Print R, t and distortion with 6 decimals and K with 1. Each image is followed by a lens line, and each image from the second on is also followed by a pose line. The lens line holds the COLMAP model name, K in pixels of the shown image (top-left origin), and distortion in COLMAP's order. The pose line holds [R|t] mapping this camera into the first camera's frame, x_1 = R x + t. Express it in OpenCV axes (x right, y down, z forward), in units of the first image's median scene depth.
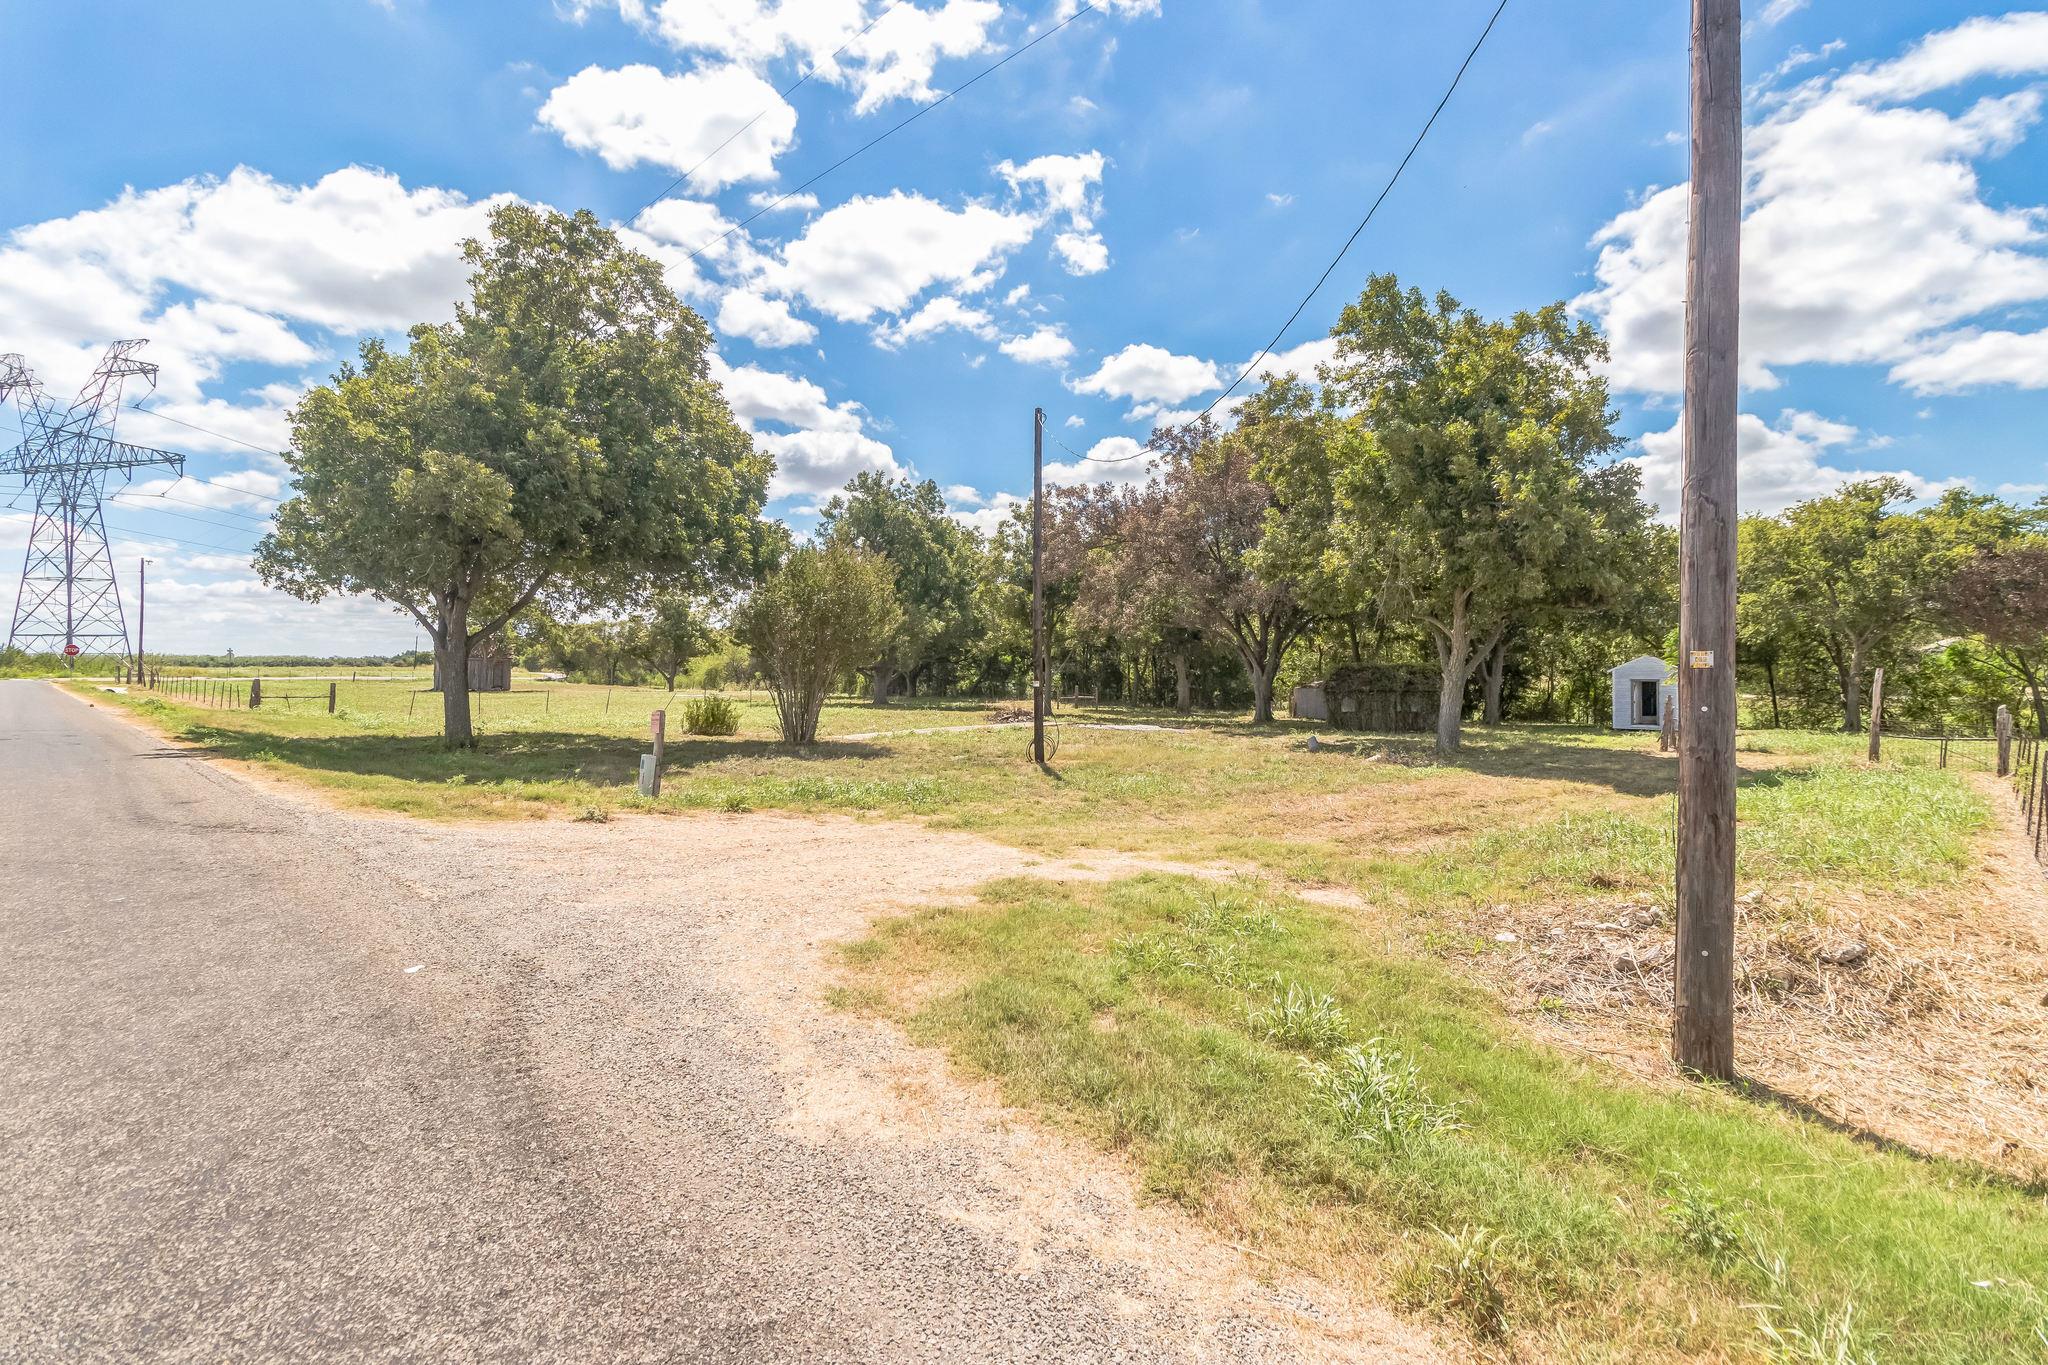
lens RADIAL K [[937.5, 0, 1005.1], [0, 937.5, 667.6], [0, 0, 1]] dist [0.002180, 0.000657]
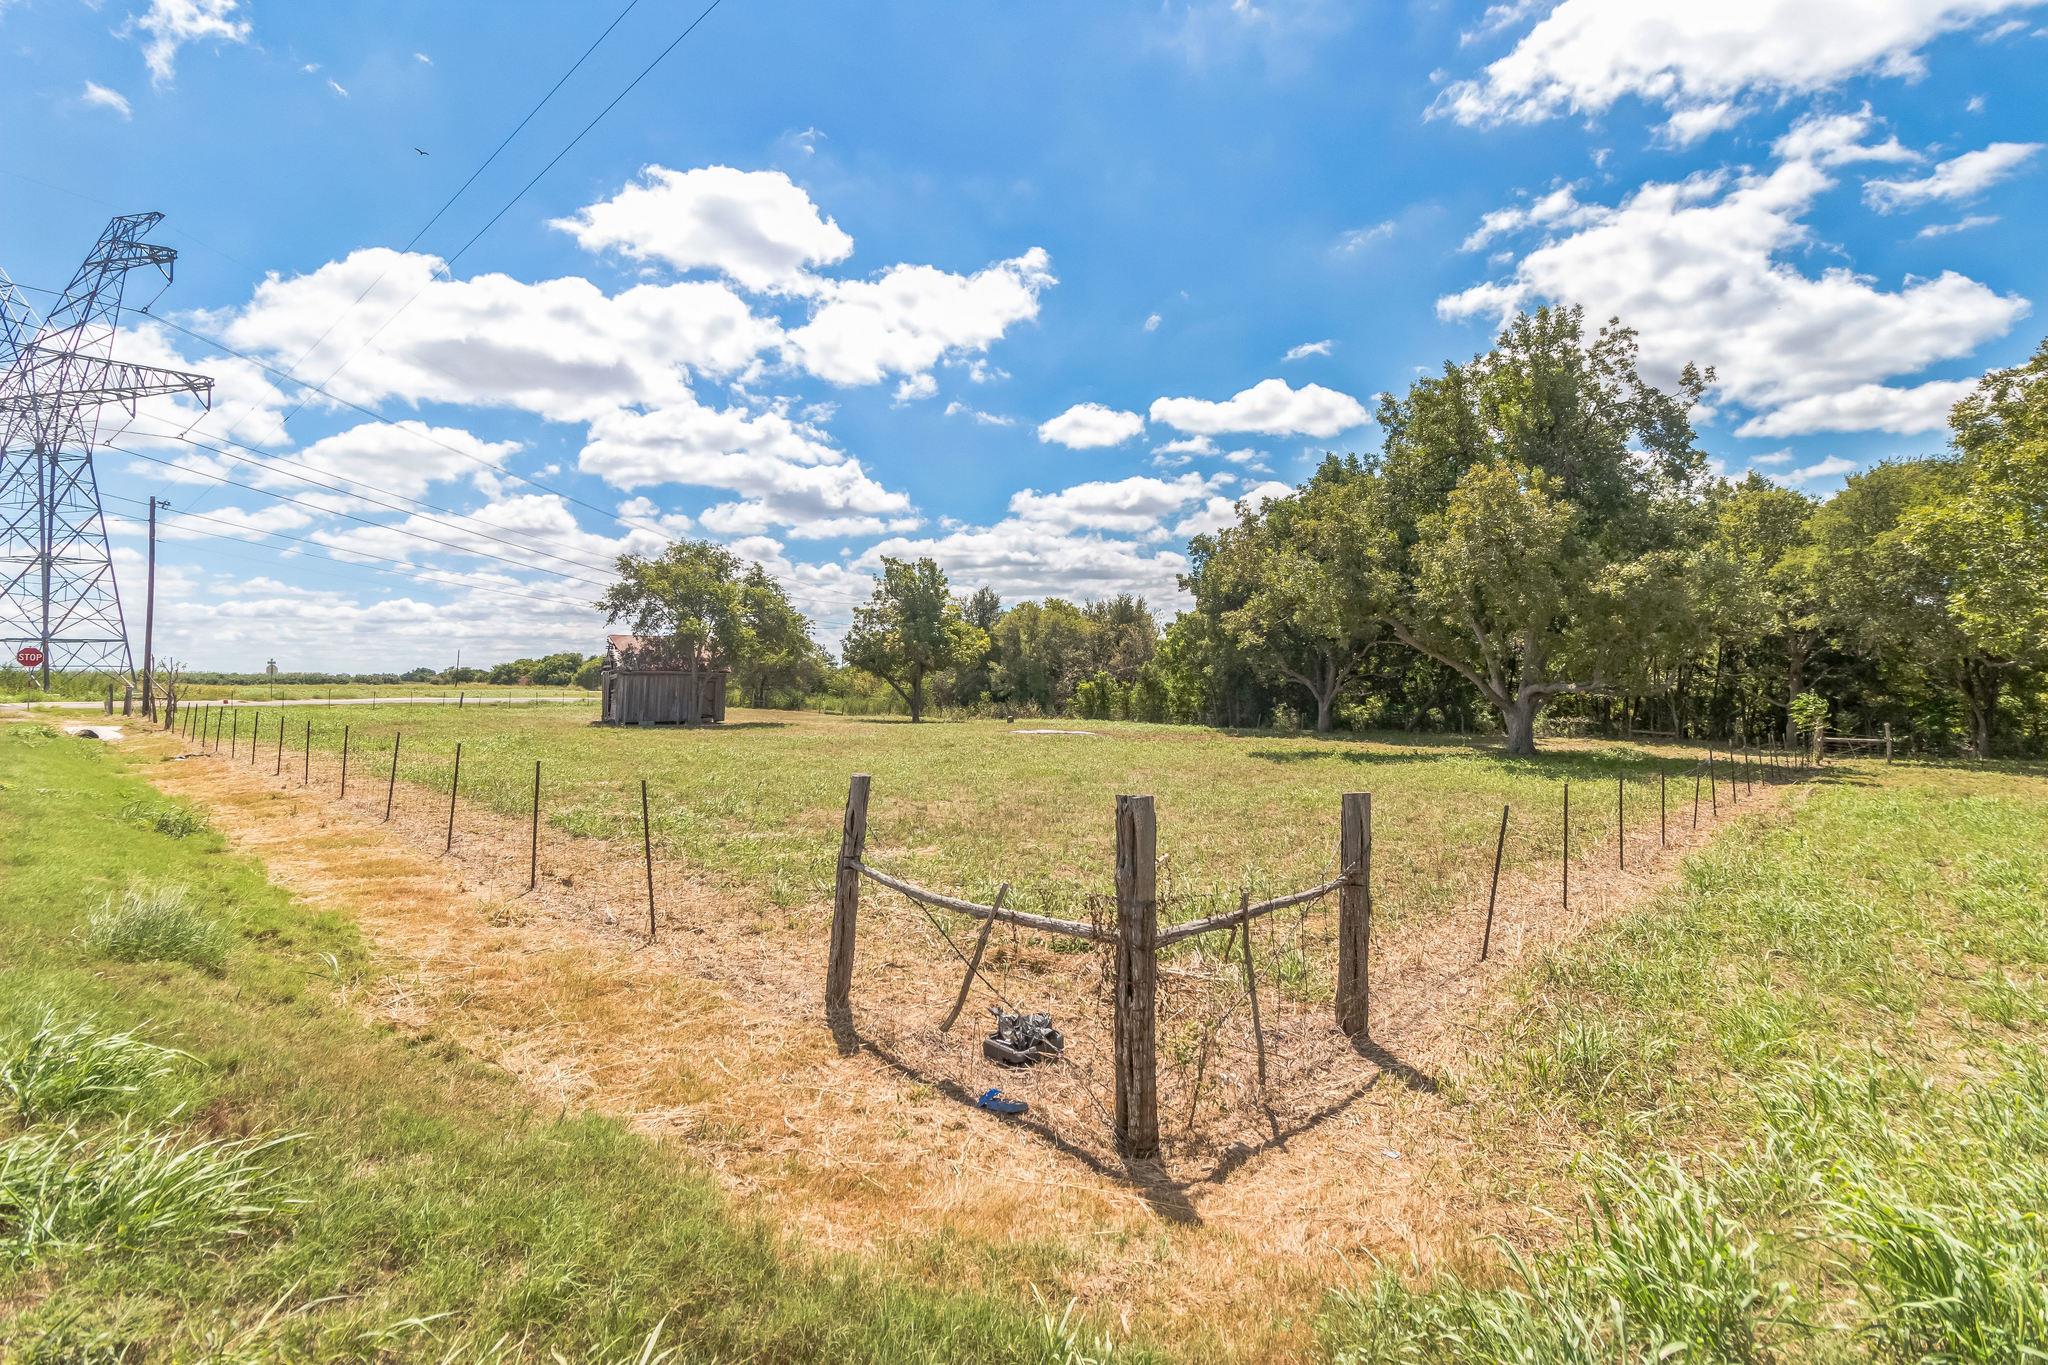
lens RADIAL K [[937.5, 0, 1017.6], [0, 937.5, 674.2], [0, 0, 1]] dist [0.002180, 0.000657]
pose [[0.999994, -0.000371, 0.003584, -0.278938], [0.000413, 0.999932, -0.011666, -0.001214], [-0.003579, 0.011668, 0.999926, 0.303070]]
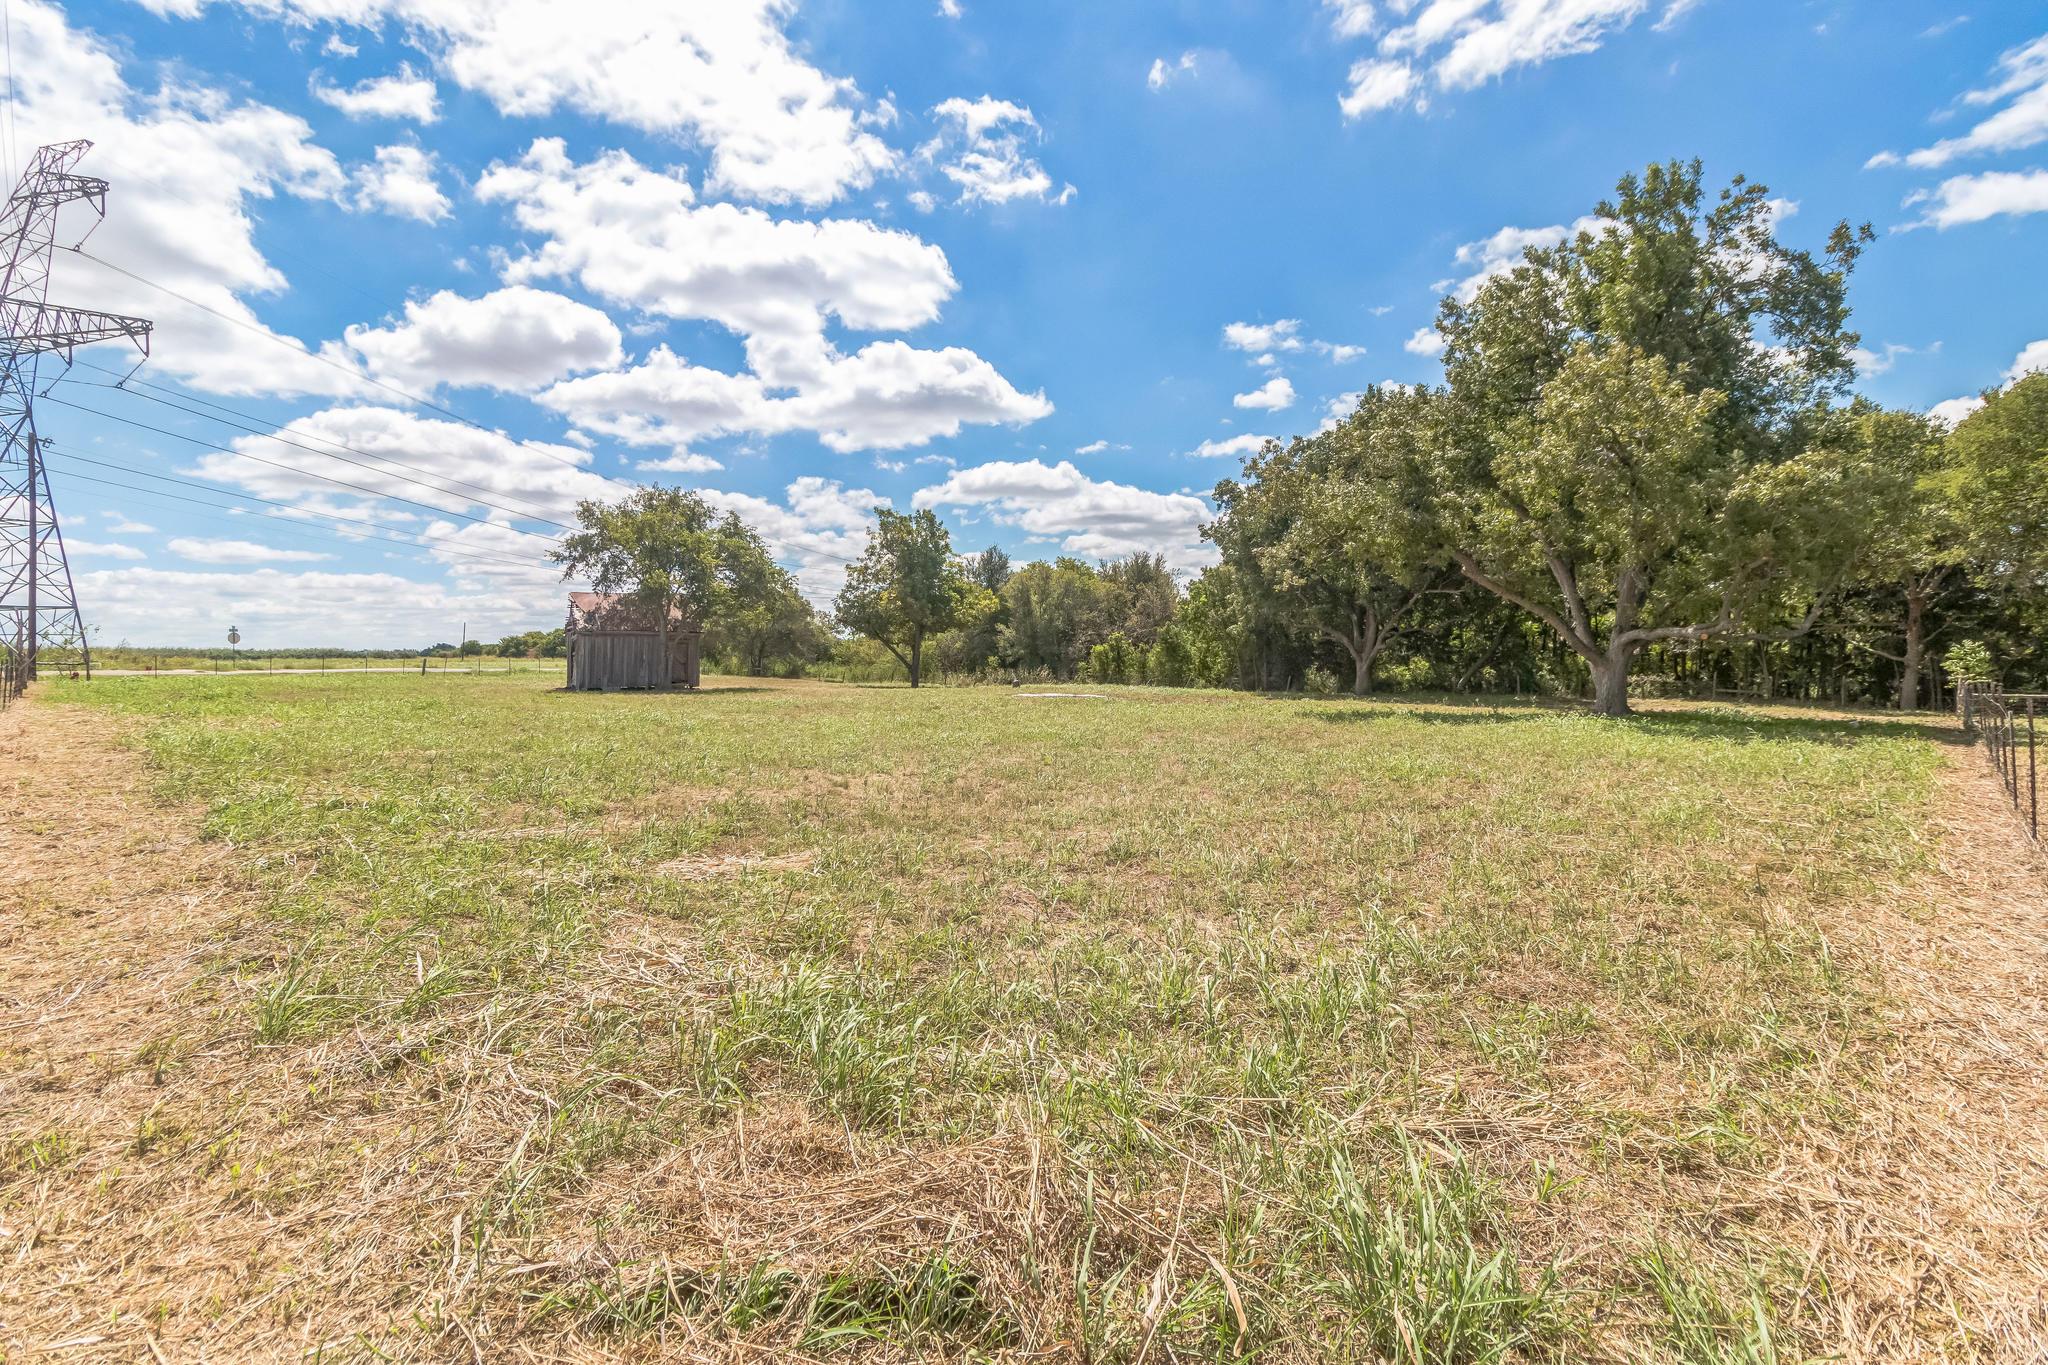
lens RADIAL K [[937.5, 0, 1023.4], [0, 937.5, 670.4], [0, 0, 1]] dist [0.002180, 0.000657]
pose [[0.999921, -0.007629, -0.010039, -0.271710], [0.007771, 0.999869, 0.014219, 0.005289], [0.009929, -0.014296, 0.999849, 0.356649]]
